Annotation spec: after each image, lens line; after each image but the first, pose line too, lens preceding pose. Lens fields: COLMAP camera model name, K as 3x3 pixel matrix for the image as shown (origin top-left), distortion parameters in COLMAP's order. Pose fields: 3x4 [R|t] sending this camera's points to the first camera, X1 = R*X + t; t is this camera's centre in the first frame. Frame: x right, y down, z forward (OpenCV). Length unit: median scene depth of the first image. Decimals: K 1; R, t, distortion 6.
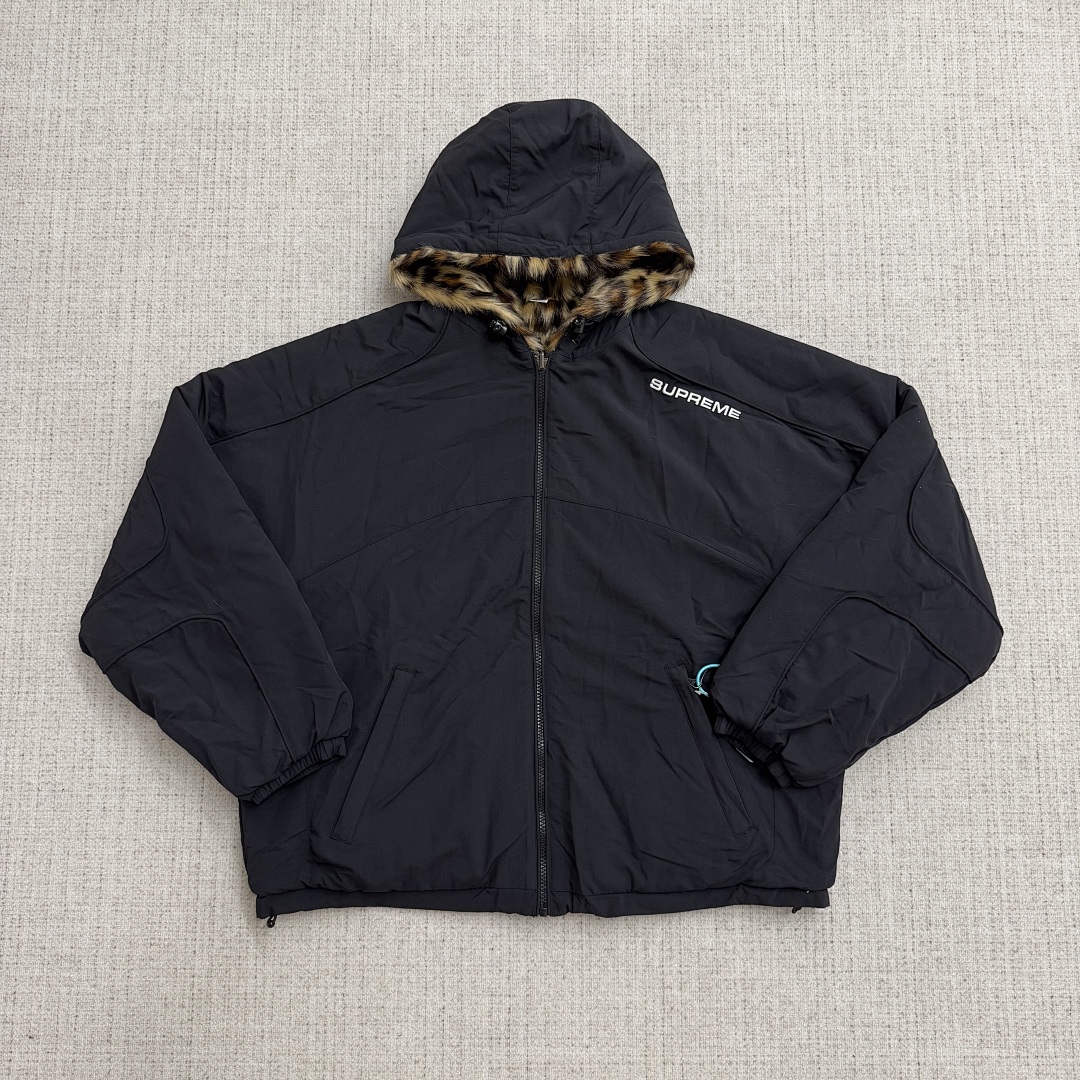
lens RADIAL K [[1104.9, 0, 535.6], [0, 1104.9, 550.3], [0, 0, 1]] dist [0.117136, -0.312900]
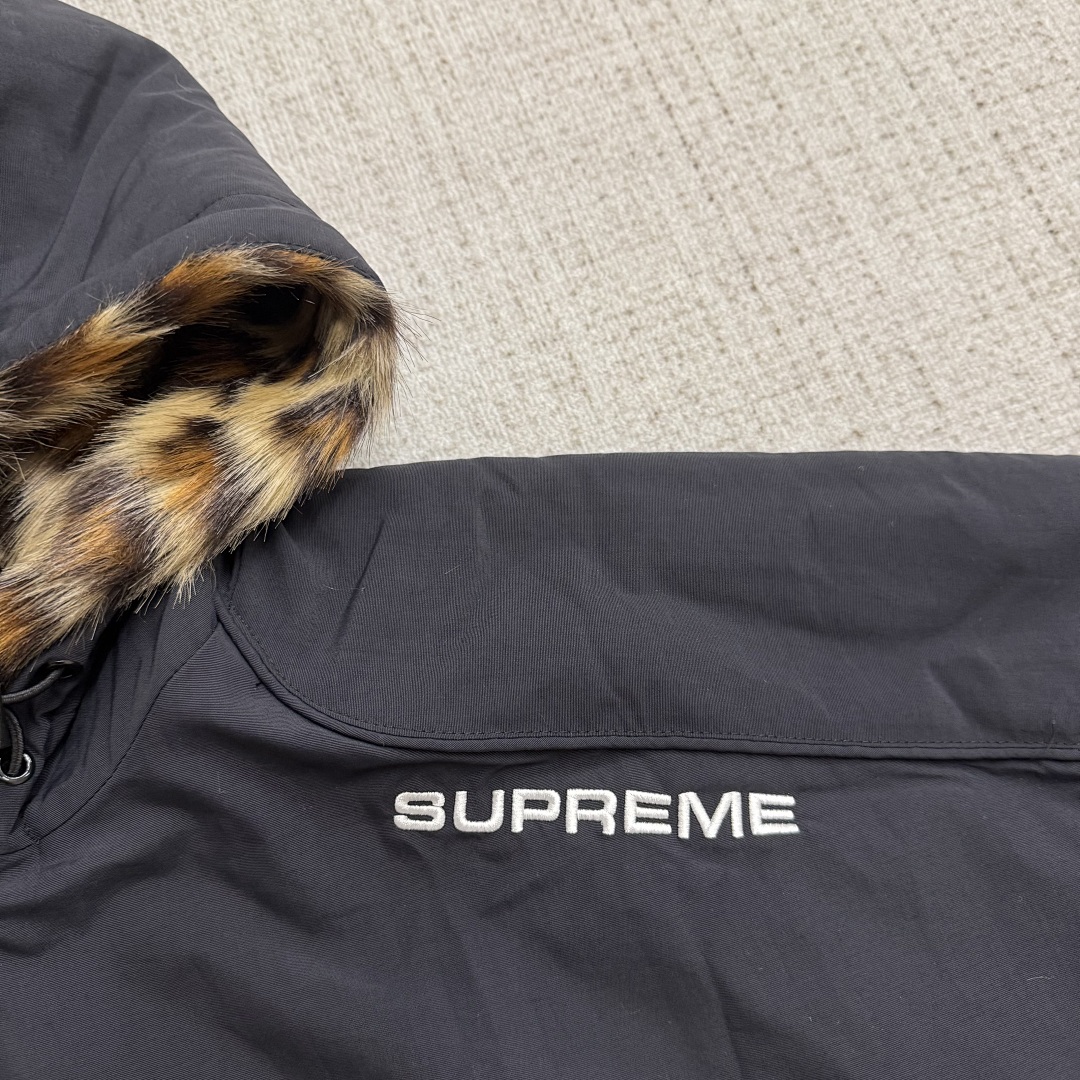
lens RADIAL K [[1104.9, 0, 535.6], [0, 1104.9, 550.3], [0, 0, 1]] dist [0.117136, -0.312900]
pose [[0.931681, -0.341436, 0.124067, 0.119123], [0.356019, 0.926097, -0.124881, -0.159620], [-0.072259, 0.160520, 0.984384, 0.738652]]
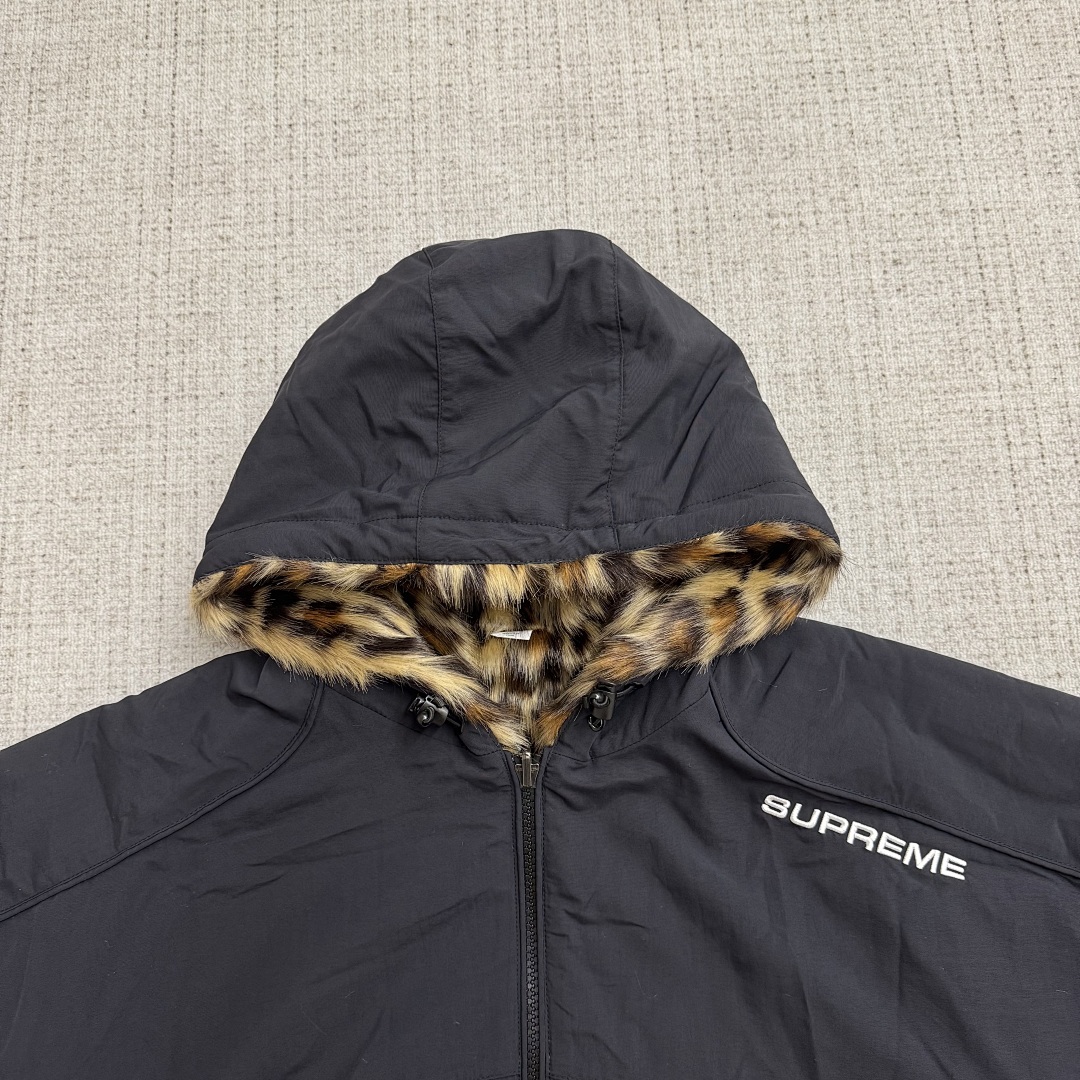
lens RADIAL K [[1061.7, 0, 519.3], [0, 1061.7, 560.3], [0, 0, 1]] dist [0.123270, -0.308604]
pose [[0.998414, -0.054997, -0.012023, 0.012832], [0.054069, 0.996268, -0.067279, -0.223437], [0.015678, 0.066522, 0.997662, 0.529917]]
